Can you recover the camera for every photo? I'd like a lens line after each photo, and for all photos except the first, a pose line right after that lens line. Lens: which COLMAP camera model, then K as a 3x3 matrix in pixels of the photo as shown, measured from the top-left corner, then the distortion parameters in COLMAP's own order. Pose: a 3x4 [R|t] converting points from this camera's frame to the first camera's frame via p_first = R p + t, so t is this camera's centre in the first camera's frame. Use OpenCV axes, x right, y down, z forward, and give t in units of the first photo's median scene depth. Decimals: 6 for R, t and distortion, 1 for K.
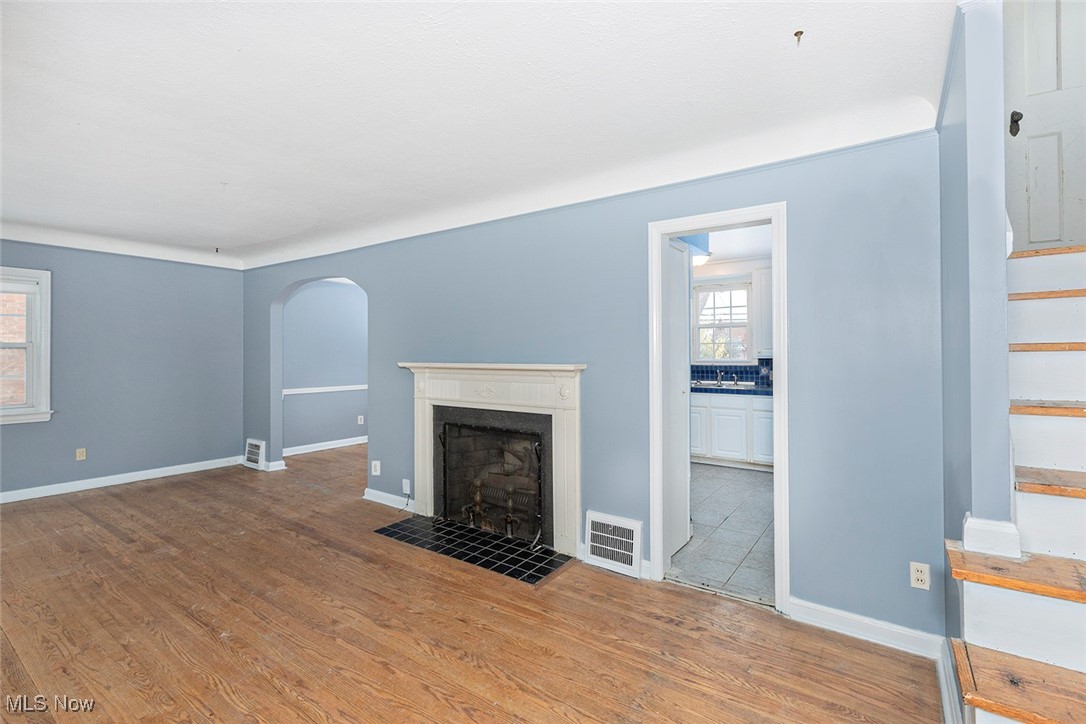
lens RADIAL K [[476.7, 0, 517.4], [0, 476.7, 360.0], [0, 0, 1]] dist [-0.001108, -0.000157]
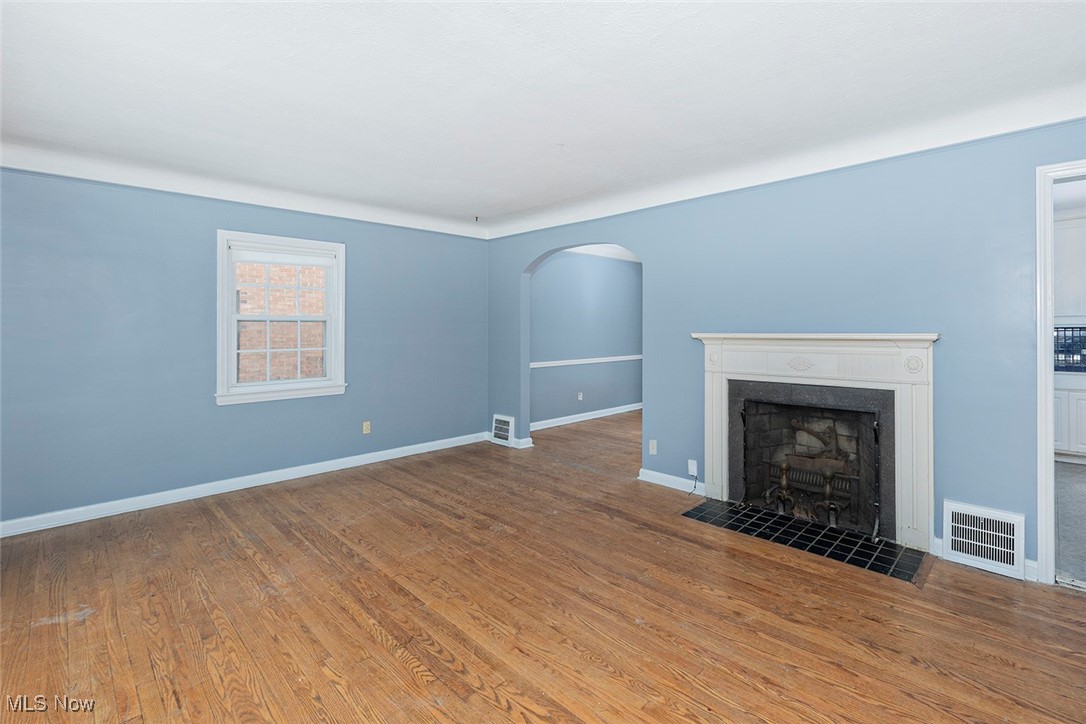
lens RADIAL K [[513.3, 0, 628.5], [0, 513.3, 335.4], [0, 0, 1]] dist [-0.001213, -0.000261]
pose [[0.993272, -0.006251, -0.115635, -0.283542], [0.006754, 0.999969, 0.003955, 0.004964], [0.115606, -0.004710, 0.993284, -0.002567]]
